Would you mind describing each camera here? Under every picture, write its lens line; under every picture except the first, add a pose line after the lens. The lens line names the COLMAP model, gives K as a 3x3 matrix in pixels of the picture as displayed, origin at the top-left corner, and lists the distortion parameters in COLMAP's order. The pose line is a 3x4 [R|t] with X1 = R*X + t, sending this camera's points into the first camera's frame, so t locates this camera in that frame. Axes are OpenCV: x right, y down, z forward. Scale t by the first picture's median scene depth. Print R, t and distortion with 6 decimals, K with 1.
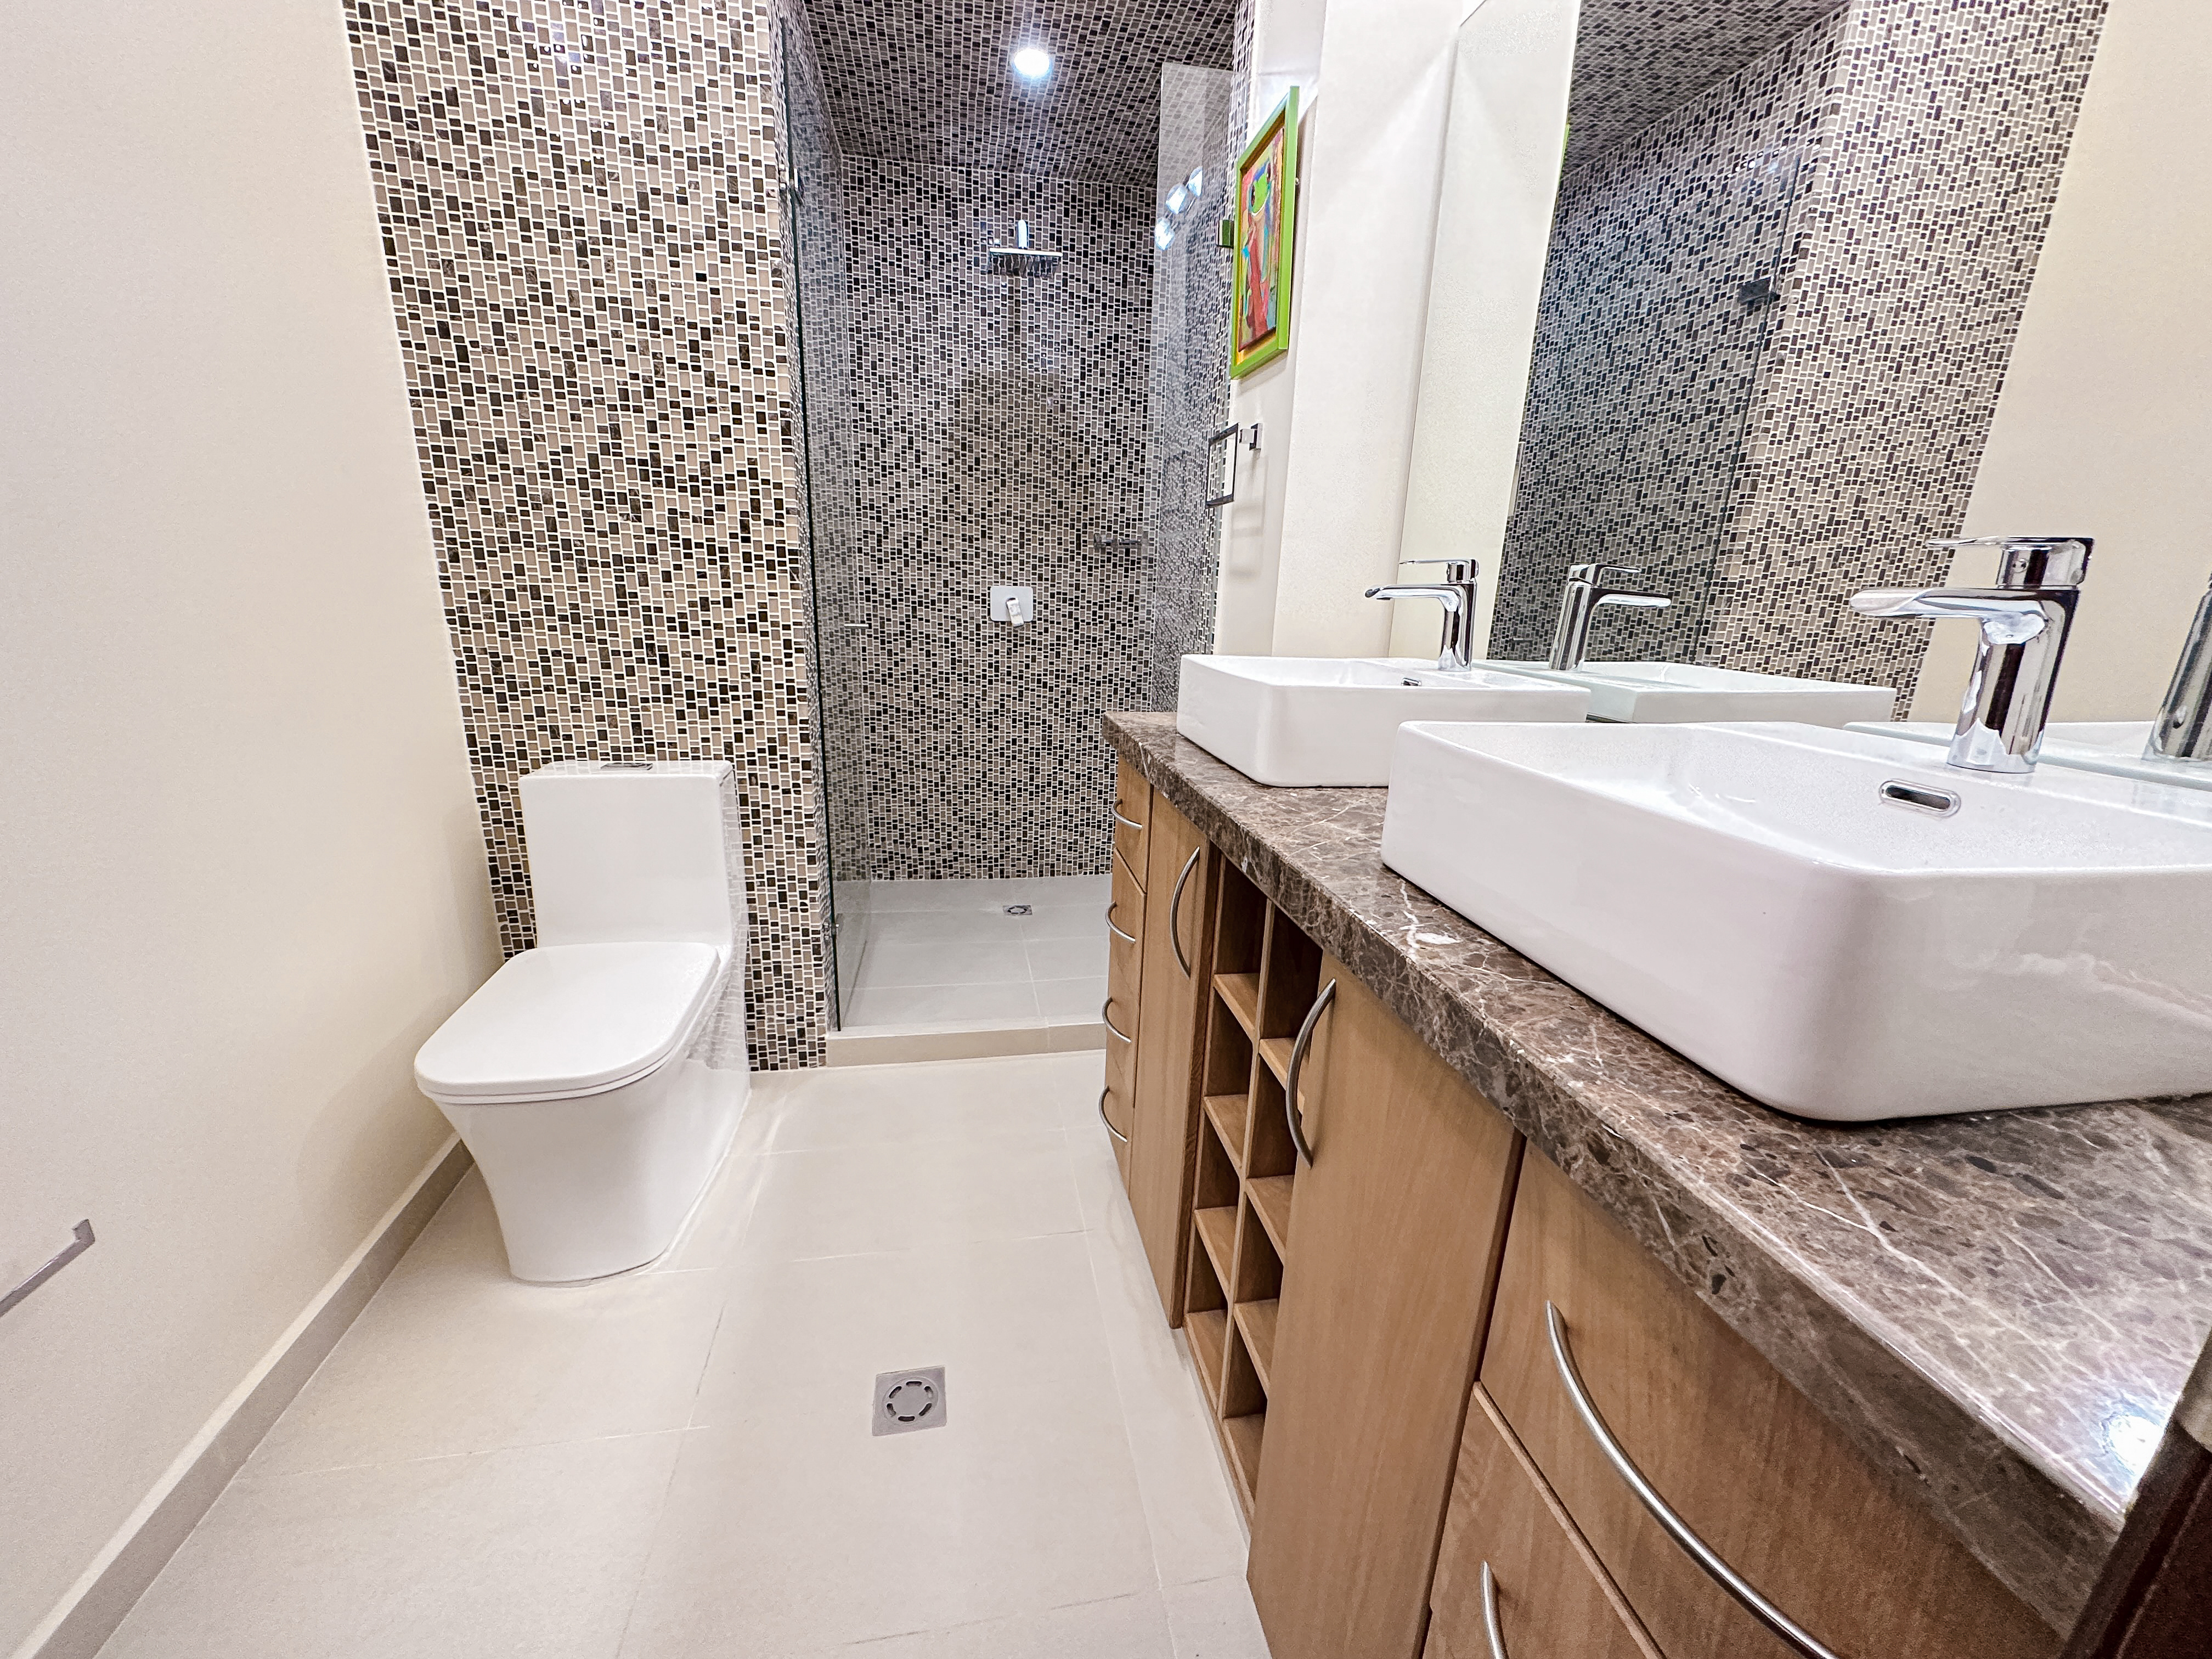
lens RADIAL K [[885.5, 0, 1101.4], [0, 885.5, 836.5], [0, 0, 1]] dist [-0.003764, 0.001460]
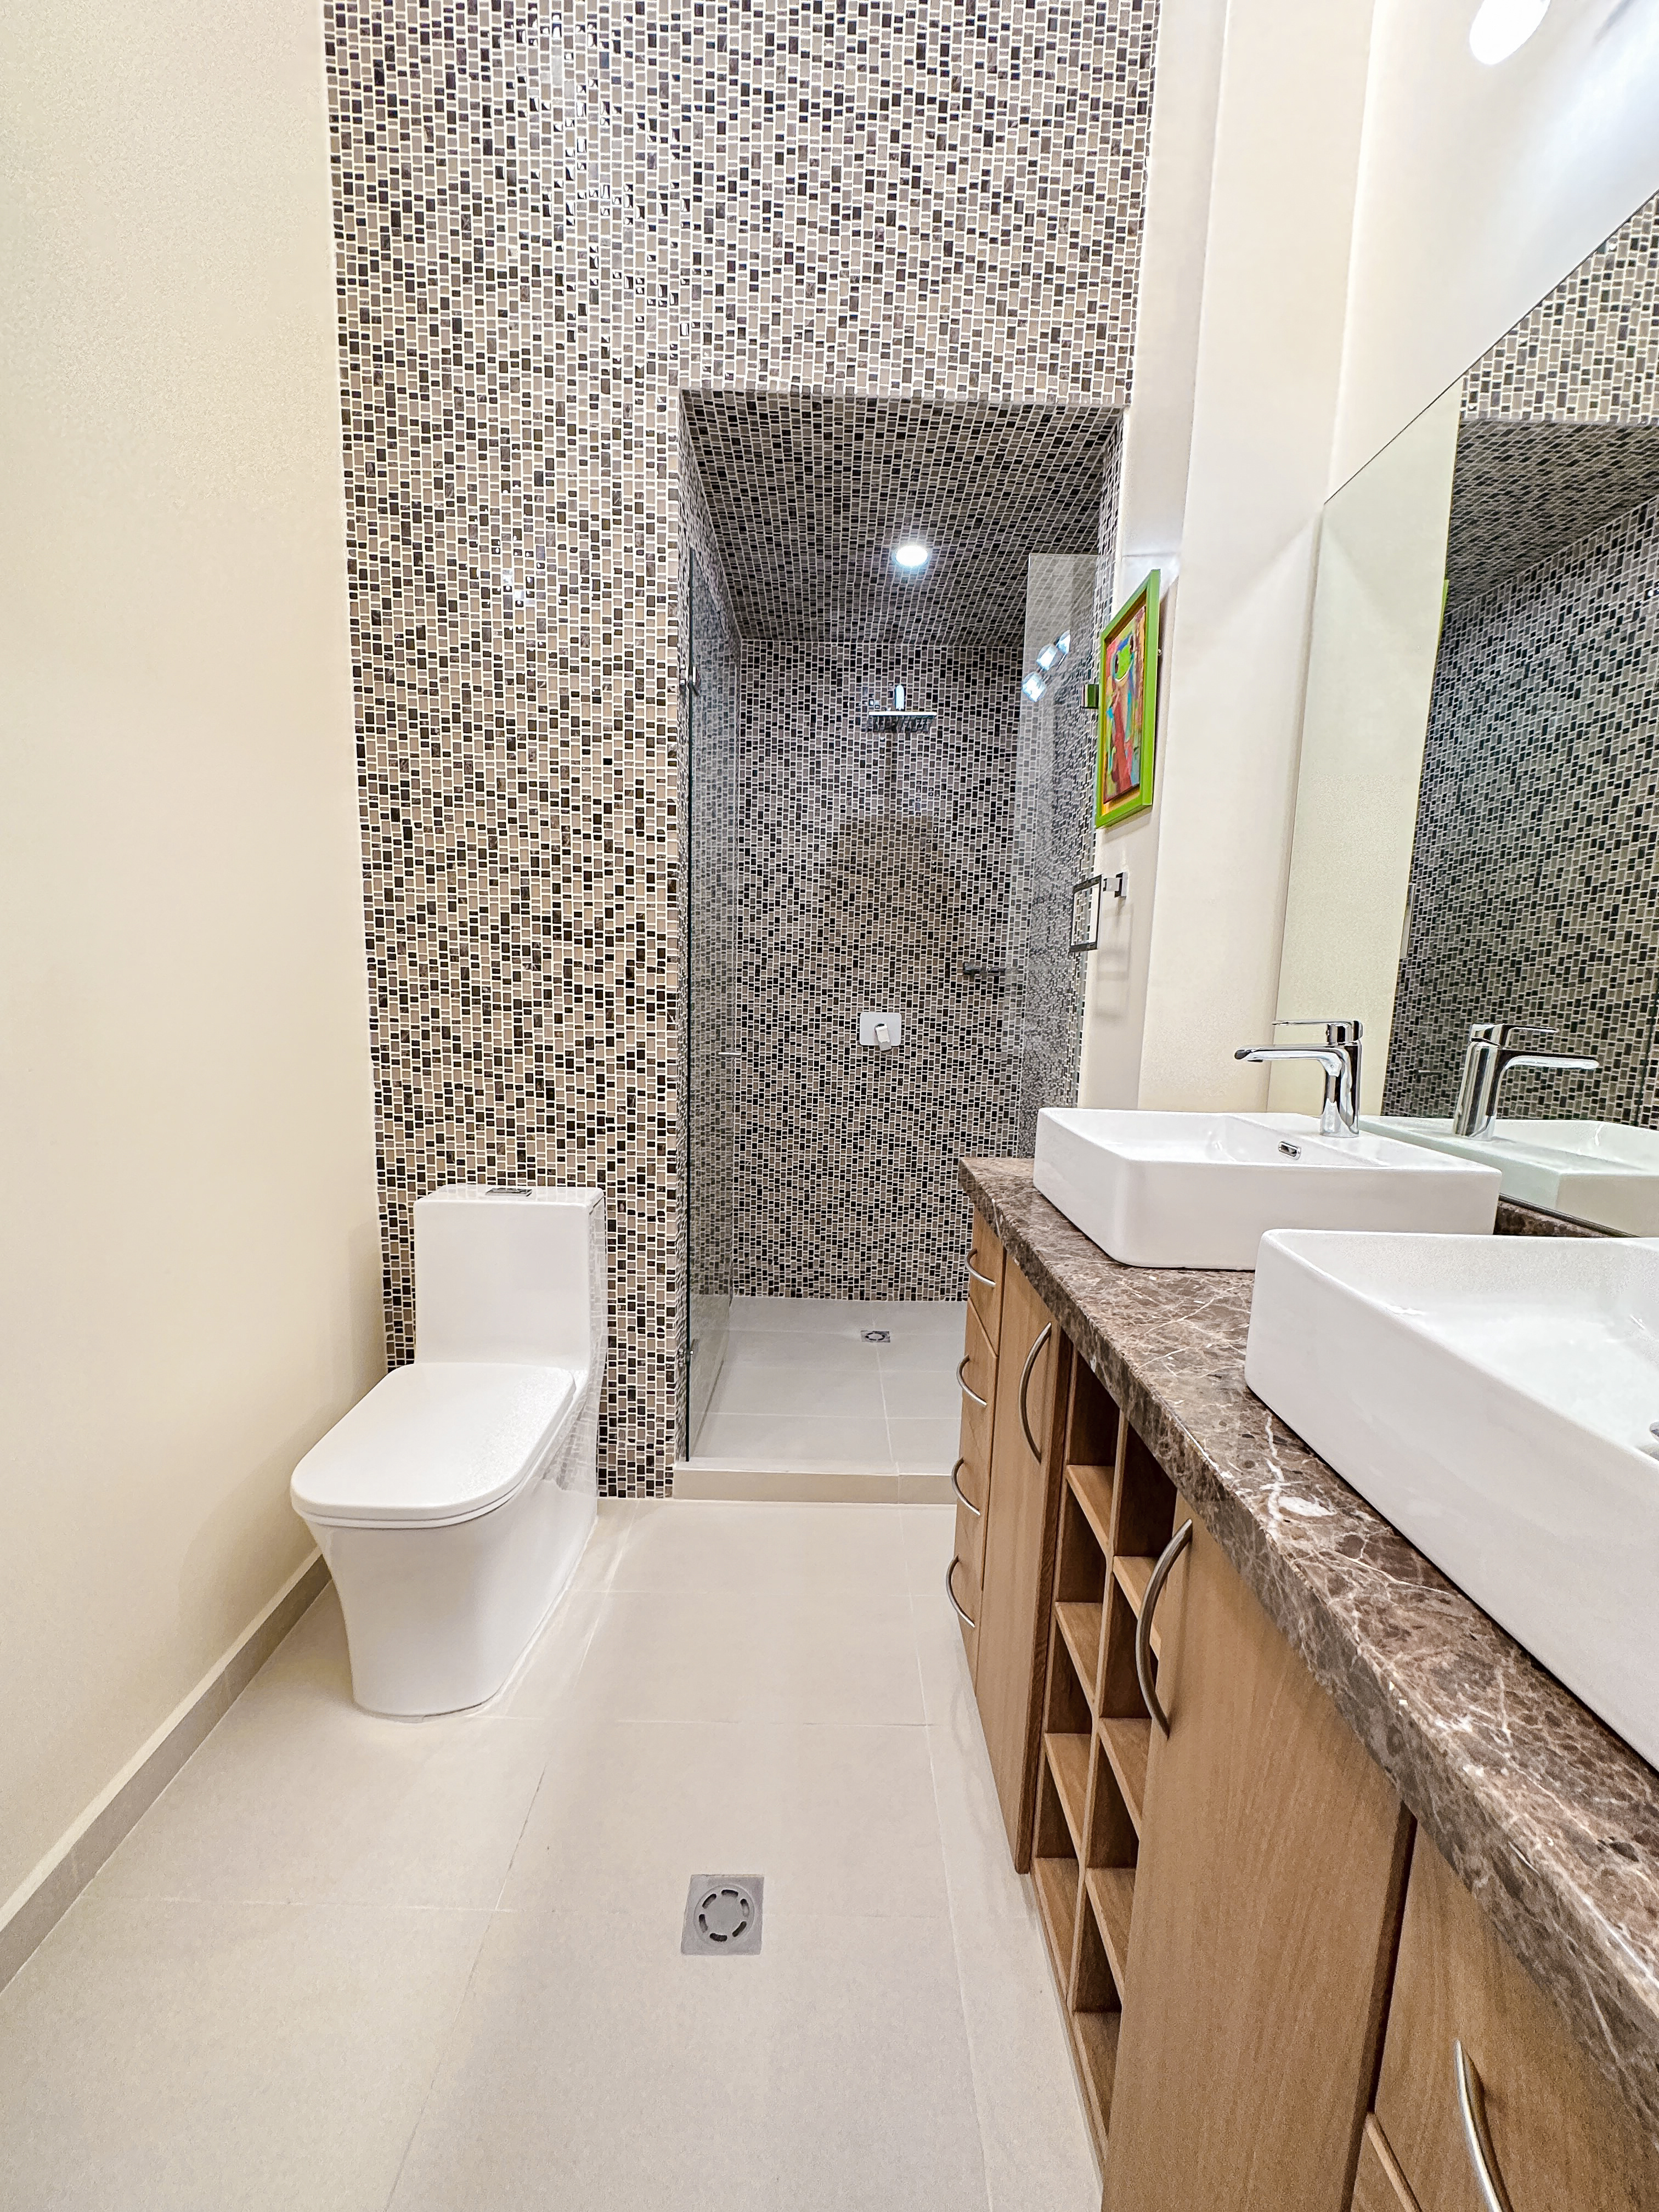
lens RADIAL K [[885.5, 0, 827.4], [0, 885.5, 1114.8], [0, 0, 1]] dist [-0.003764, 0.001460]
pose [[0.985971, 0.019353, -0.165790, 0.019643], [-0.041850, 0.990192, -0.133300, -0.050529], [0.161584, 0.138369, 0.977110, 0.006548]]
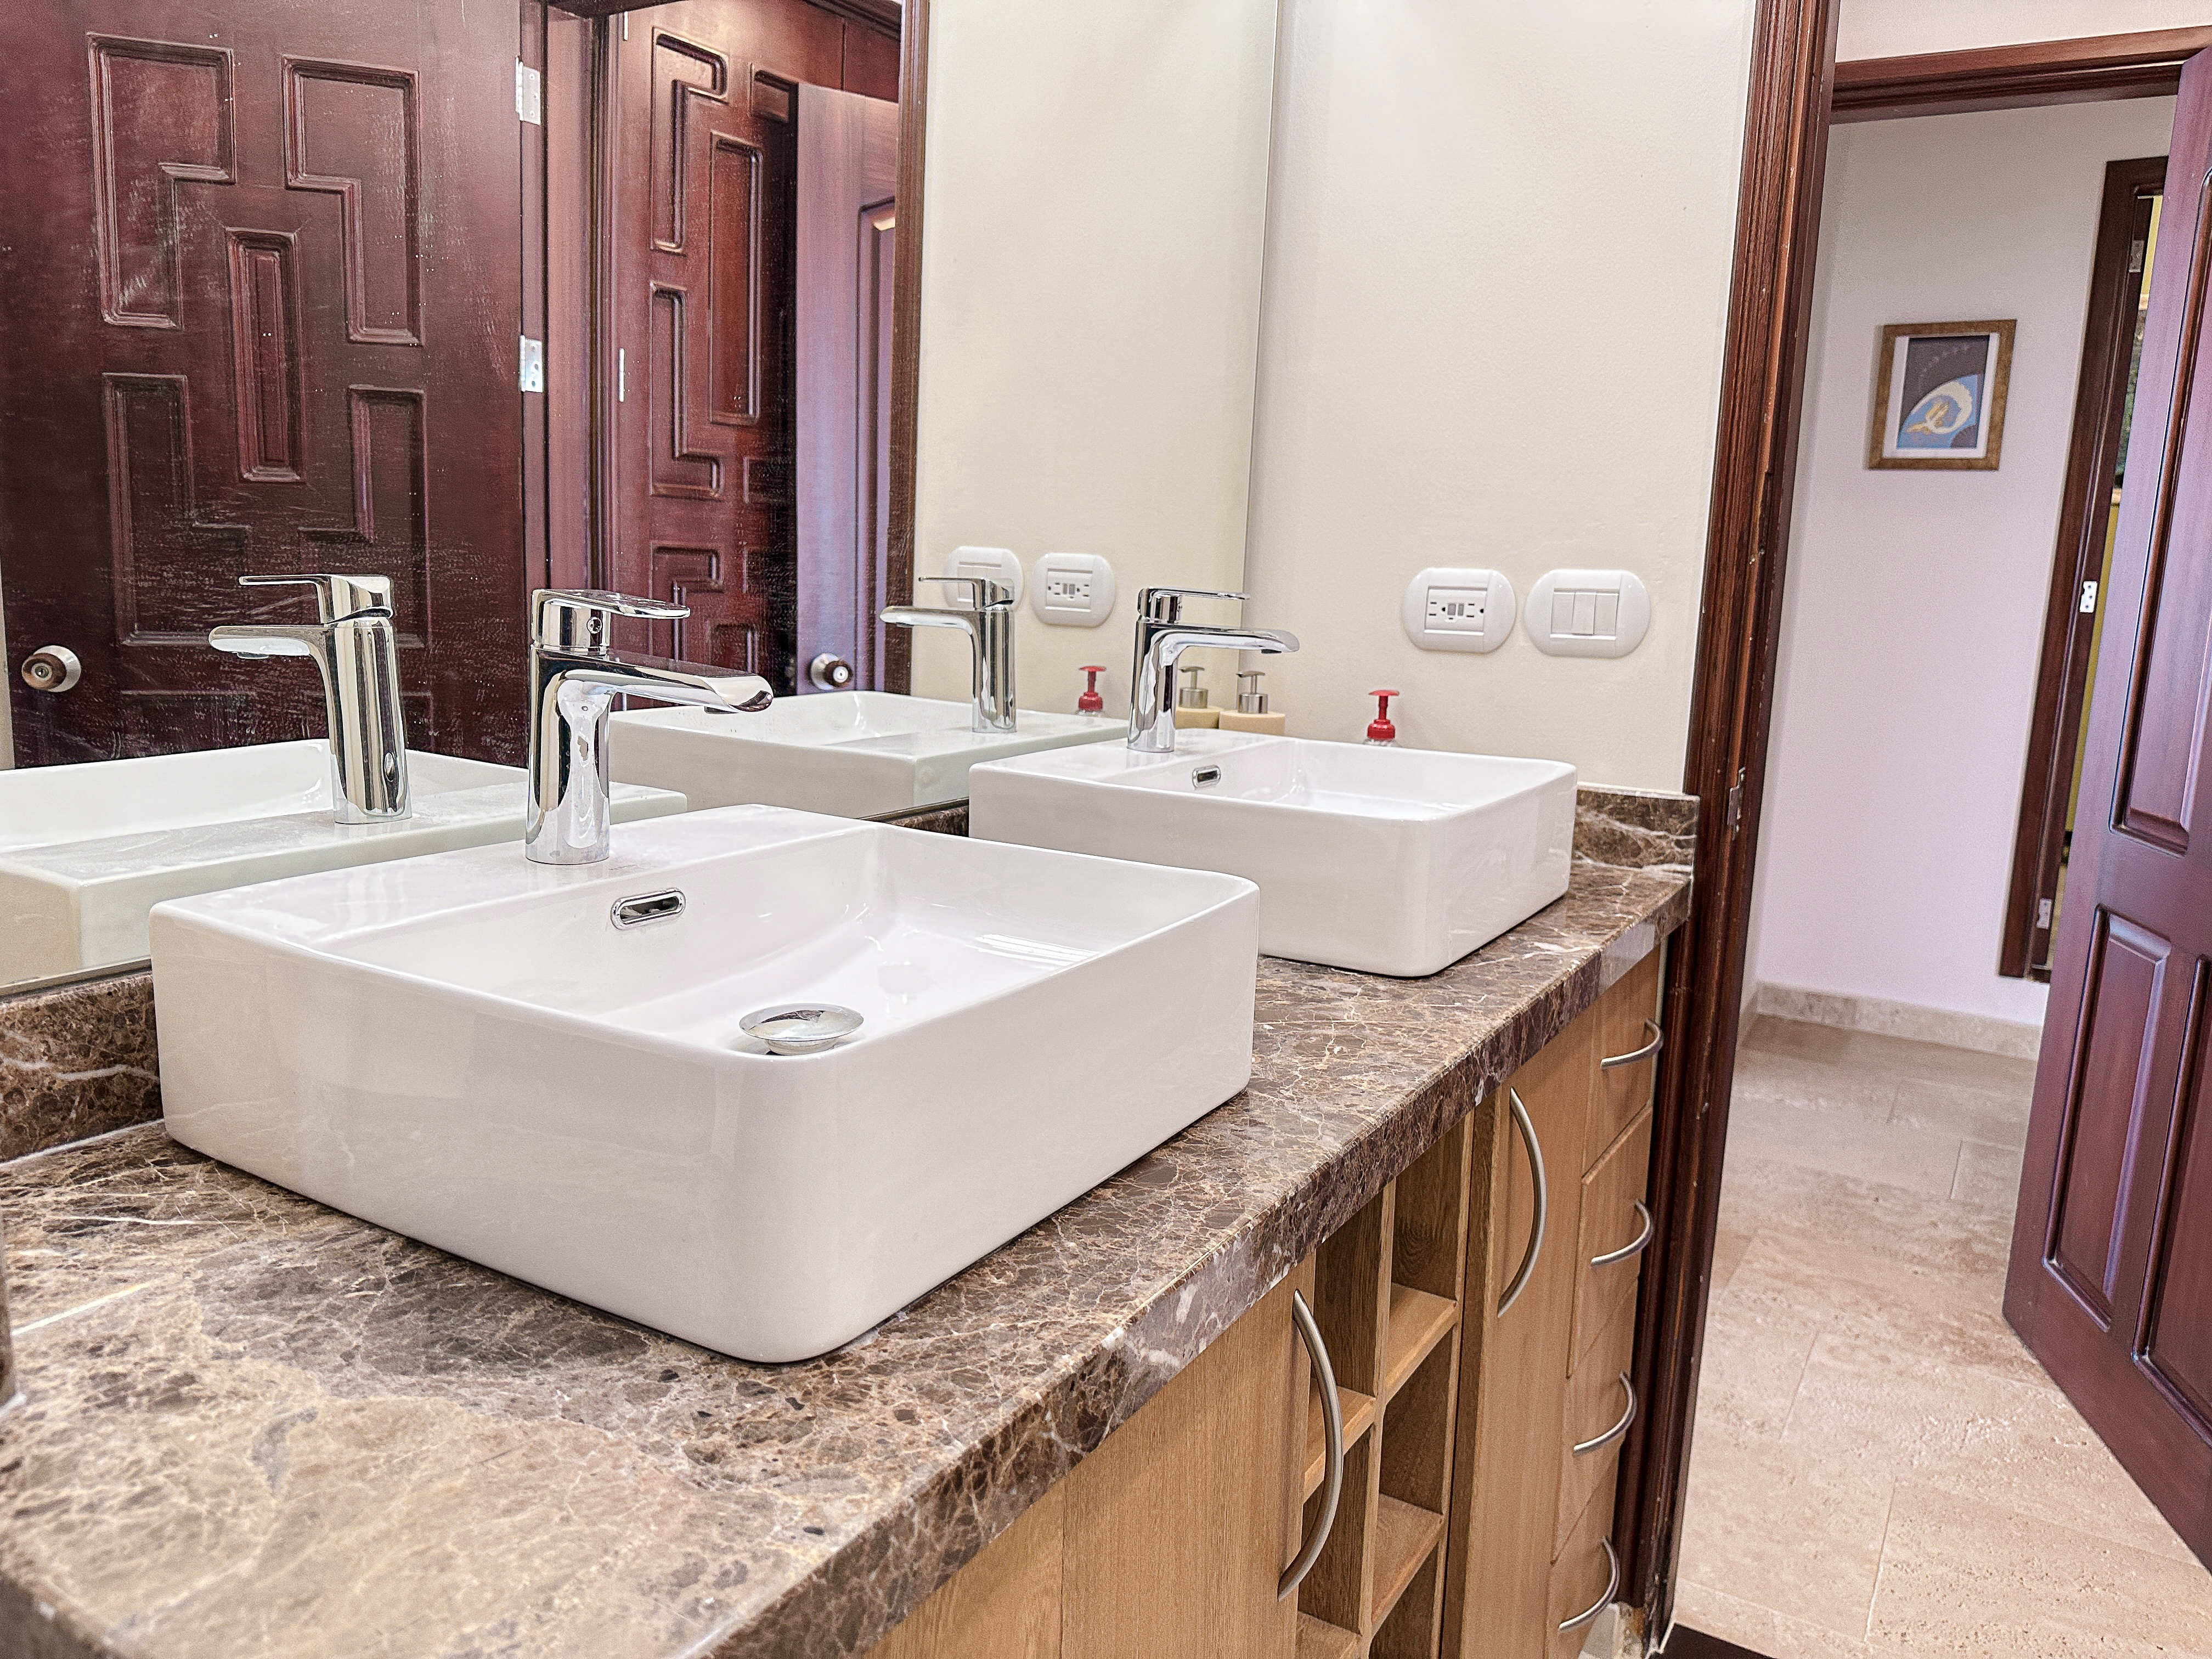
lens RADIAL K [[1573.6, 0, 1095.7], [0, 1573.6, 825.2], [0, 0, 1]] dist [0.068847, -0.092457]
pose [[-0.743880, -0.172450, 0.645681, -0.196097], [0.130107, 0.910281, 0.393015, -0.361303], [-0.655526, 0.376364, -0.654702, 1.043801]]
